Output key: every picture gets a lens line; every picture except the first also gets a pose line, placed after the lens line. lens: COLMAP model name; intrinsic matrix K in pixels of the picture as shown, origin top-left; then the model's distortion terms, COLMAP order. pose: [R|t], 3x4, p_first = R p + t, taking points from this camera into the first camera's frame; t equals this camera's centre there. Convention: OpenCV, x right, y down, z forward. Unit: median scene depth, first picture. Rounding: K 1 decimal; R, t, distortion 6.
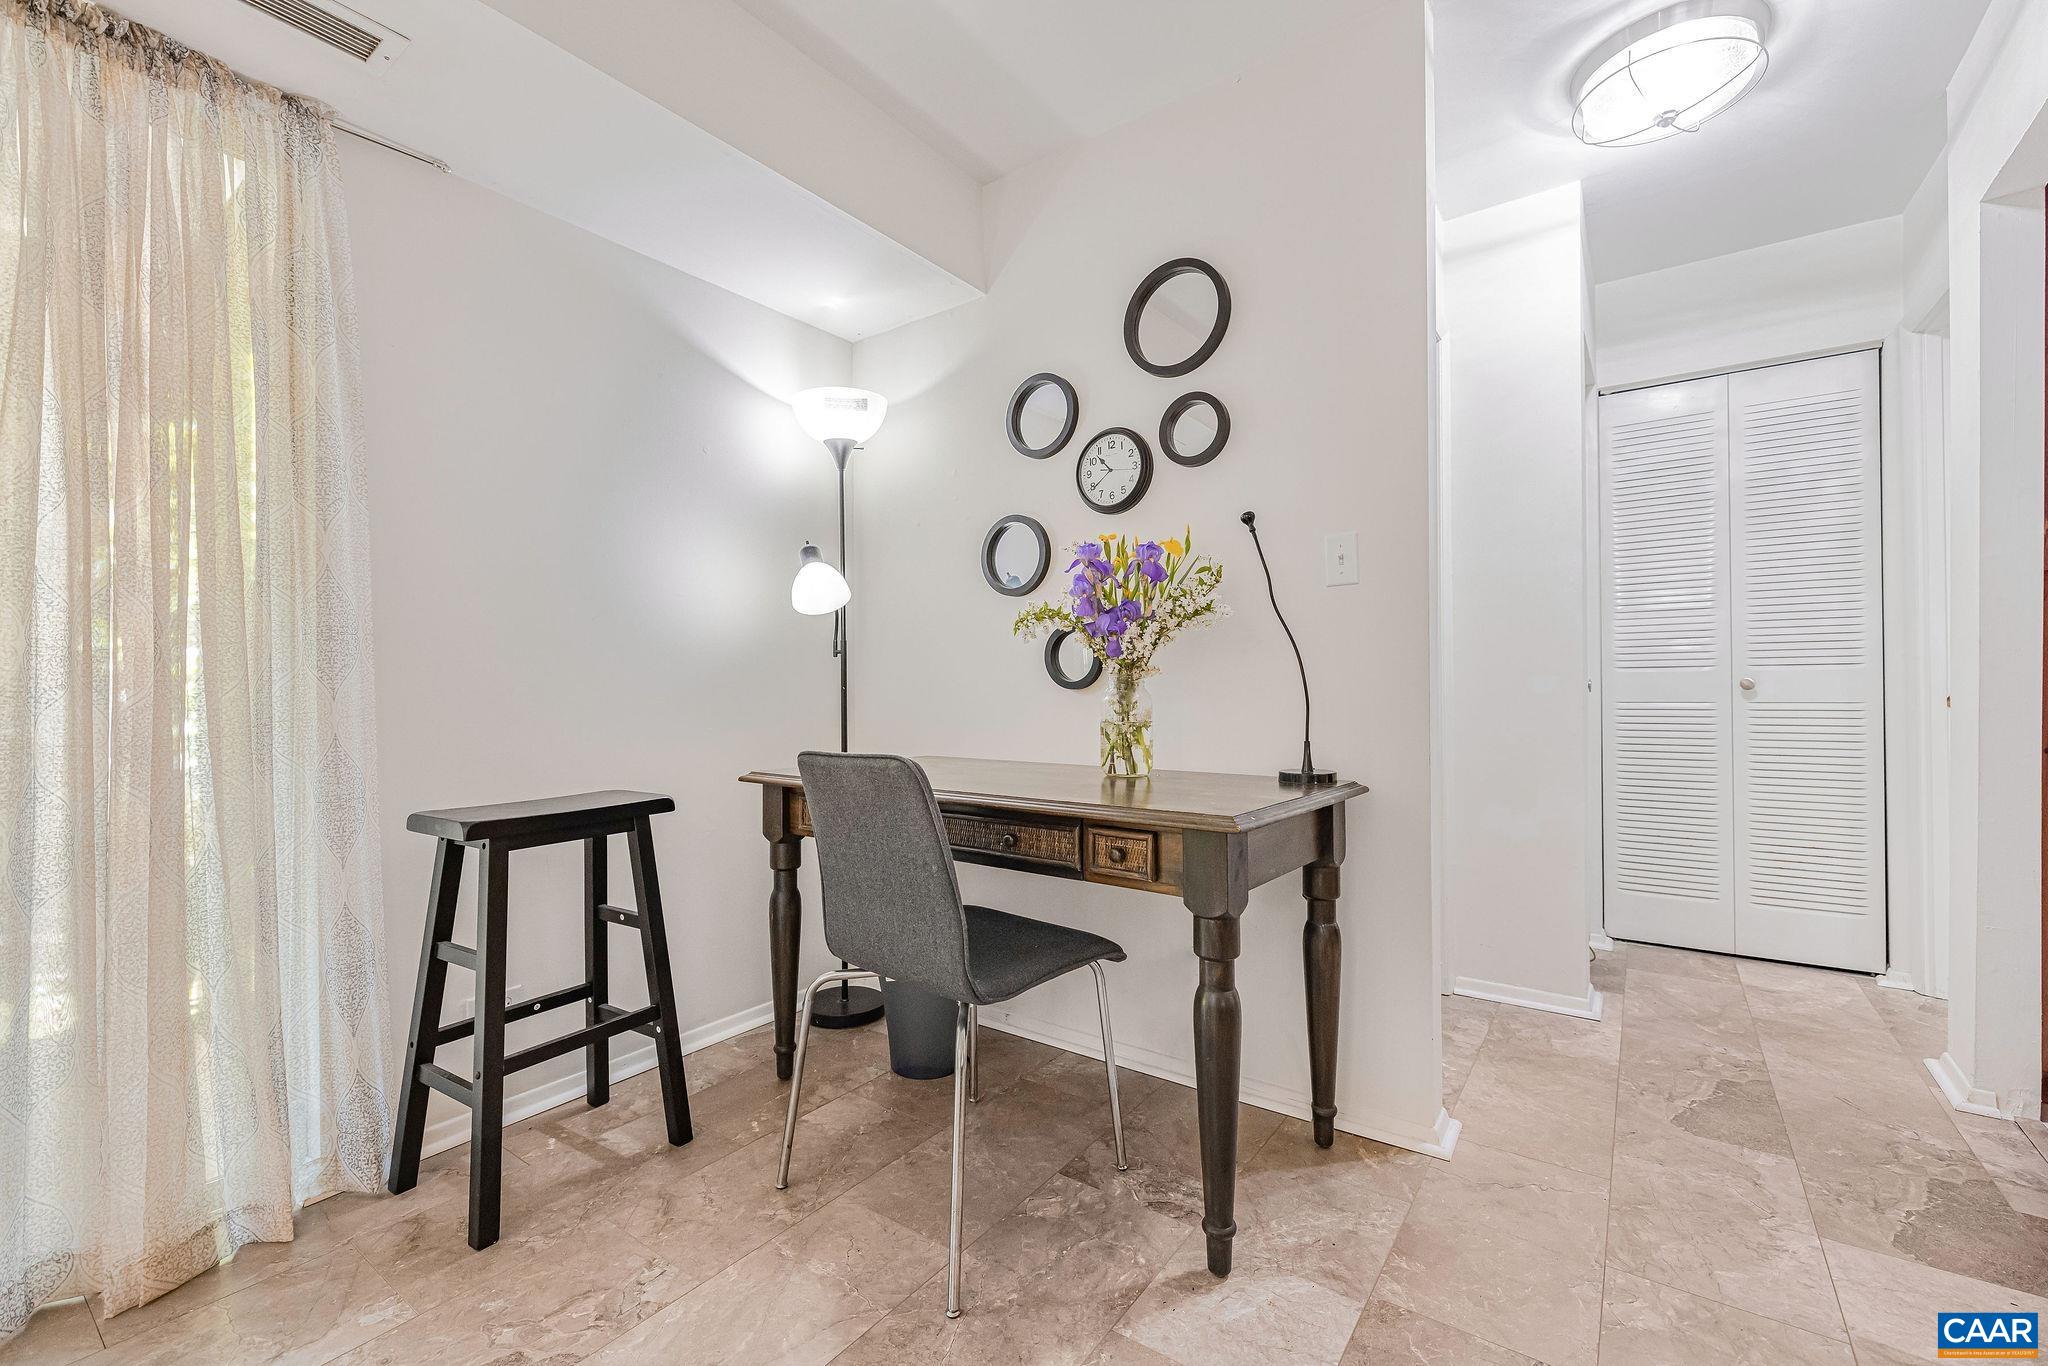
lens RADIAL K [[884.1, 0, 1012.1], [0, 884.1, 683.4], [0, 0, 1]] dist [-0.000688, -0.000812]
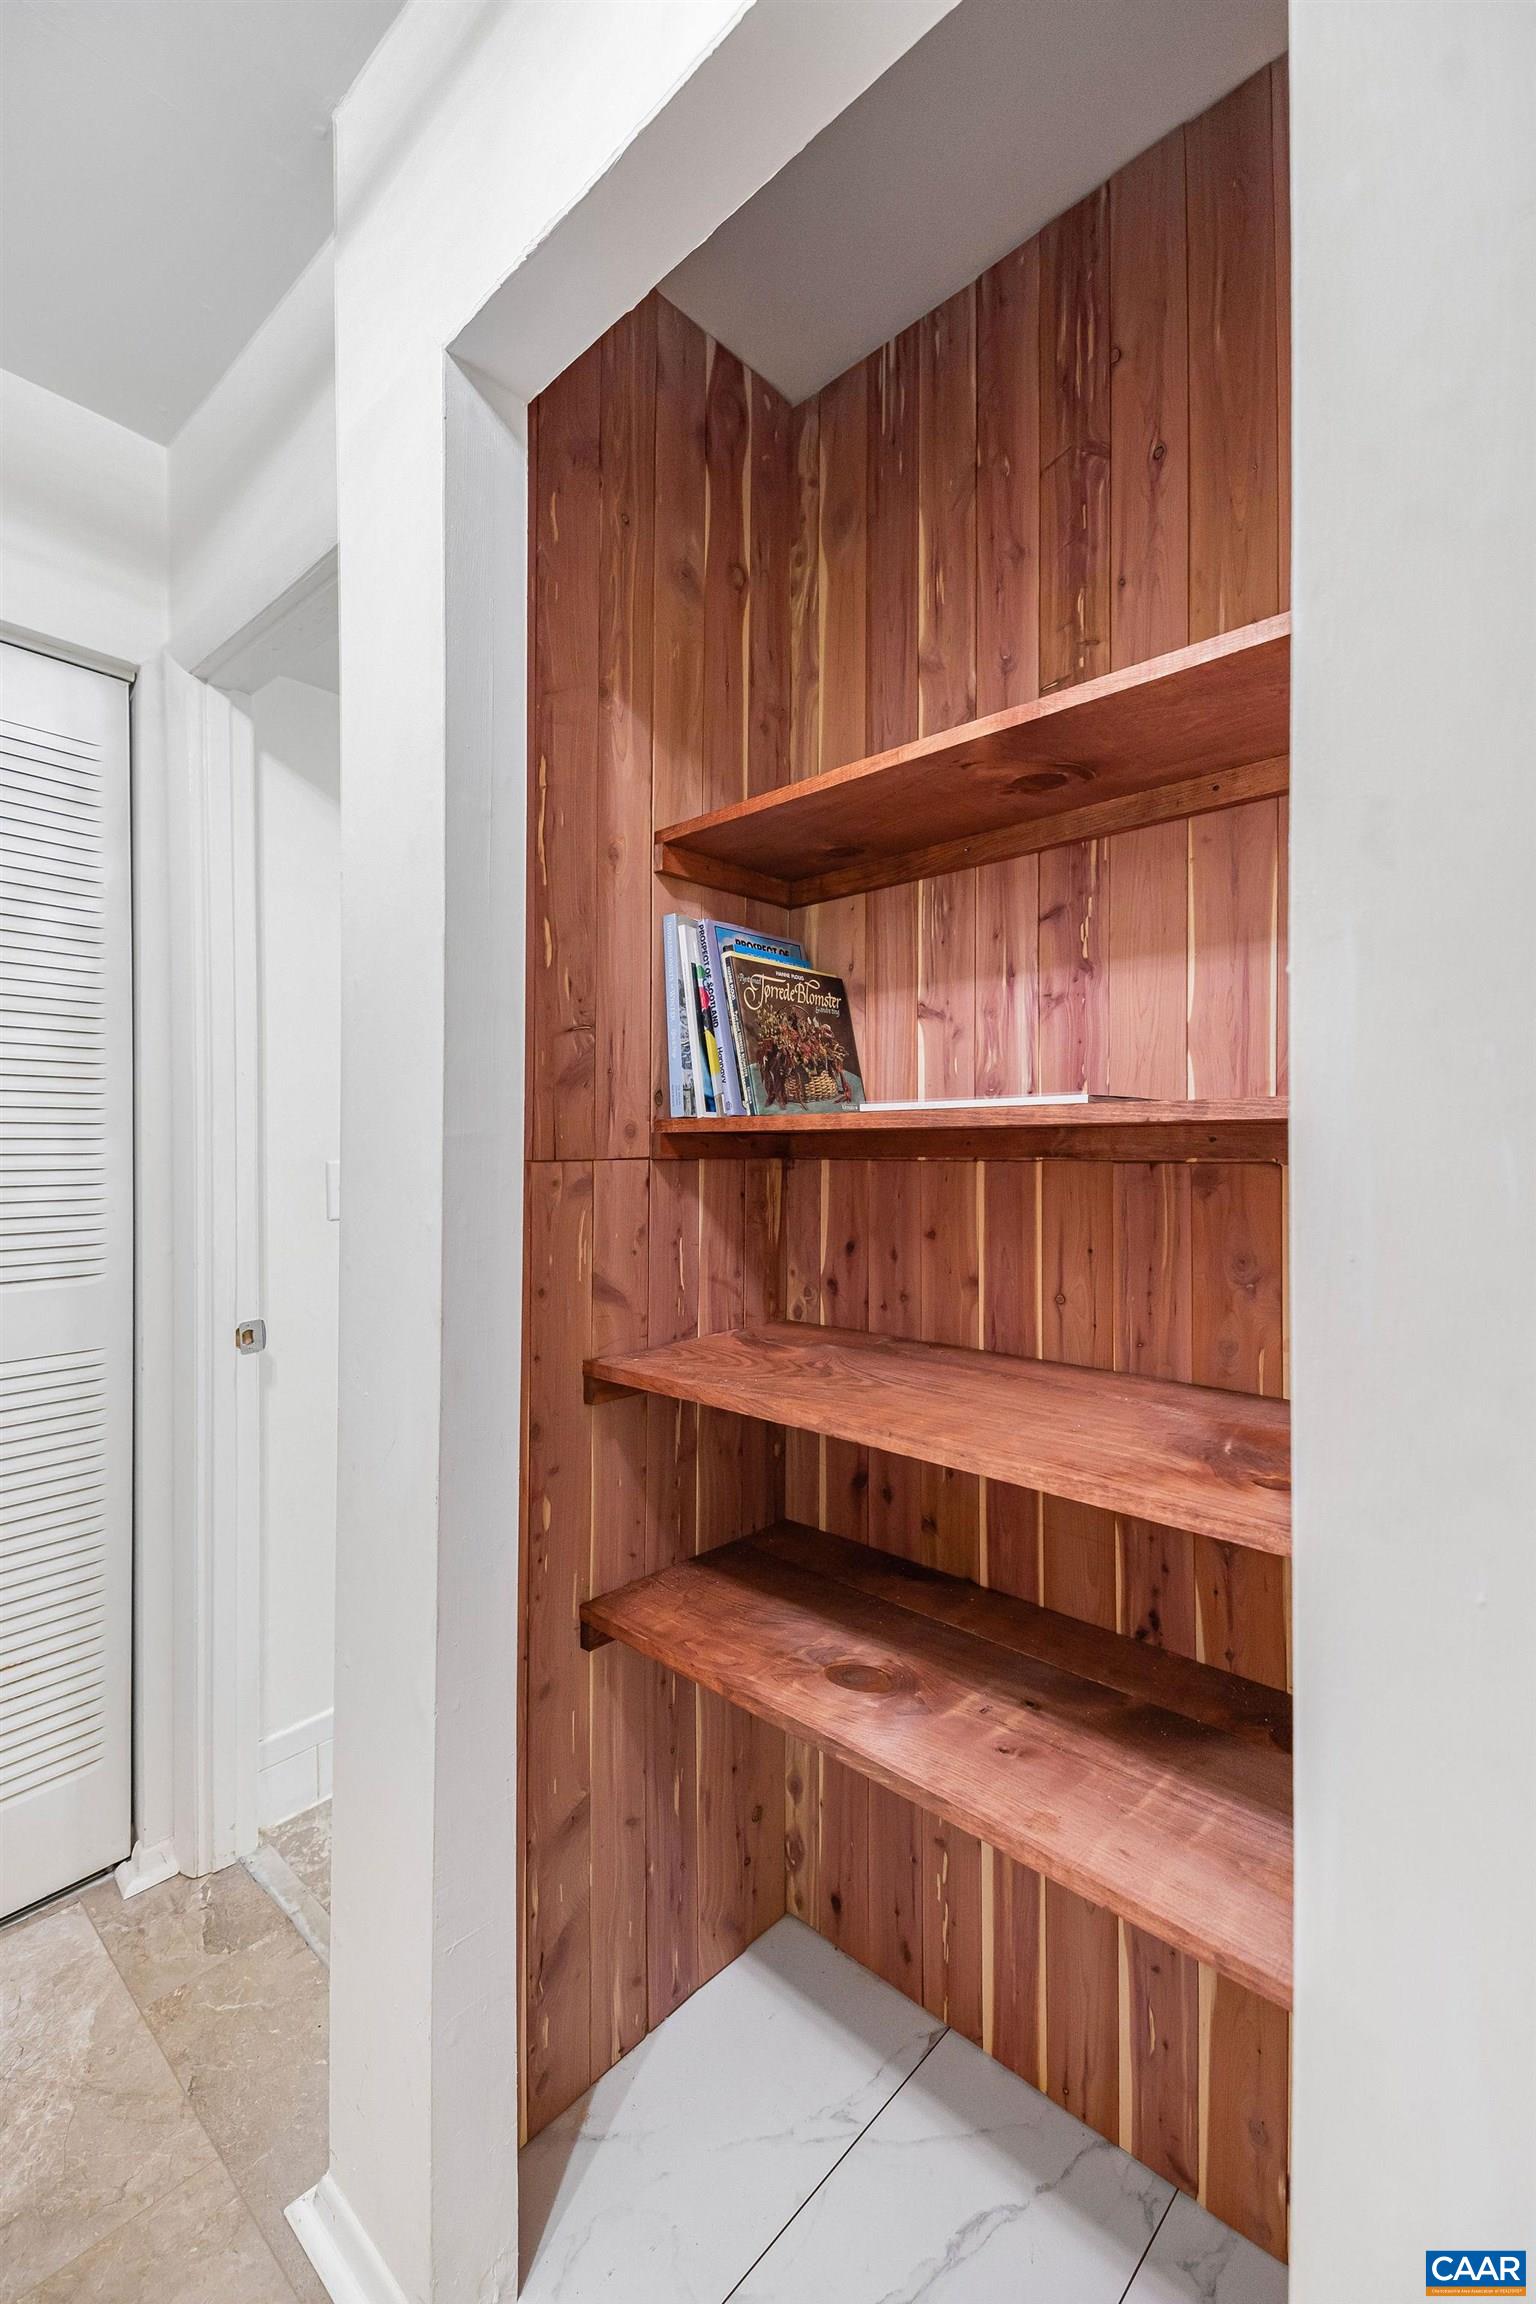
lens RADIAL K [[929.8, 0, 768.0], [0, 929.8, 1152.0], [0, 0, 1]] dist [0.000156, 0.000152]
pose [[0.082772, 0.003459, 0.996563, 0.582047], [0.000052, 0.999994, -0.003475, -0.121428], [-0.996569, 0.000339, 0.082771, 0.722865]]
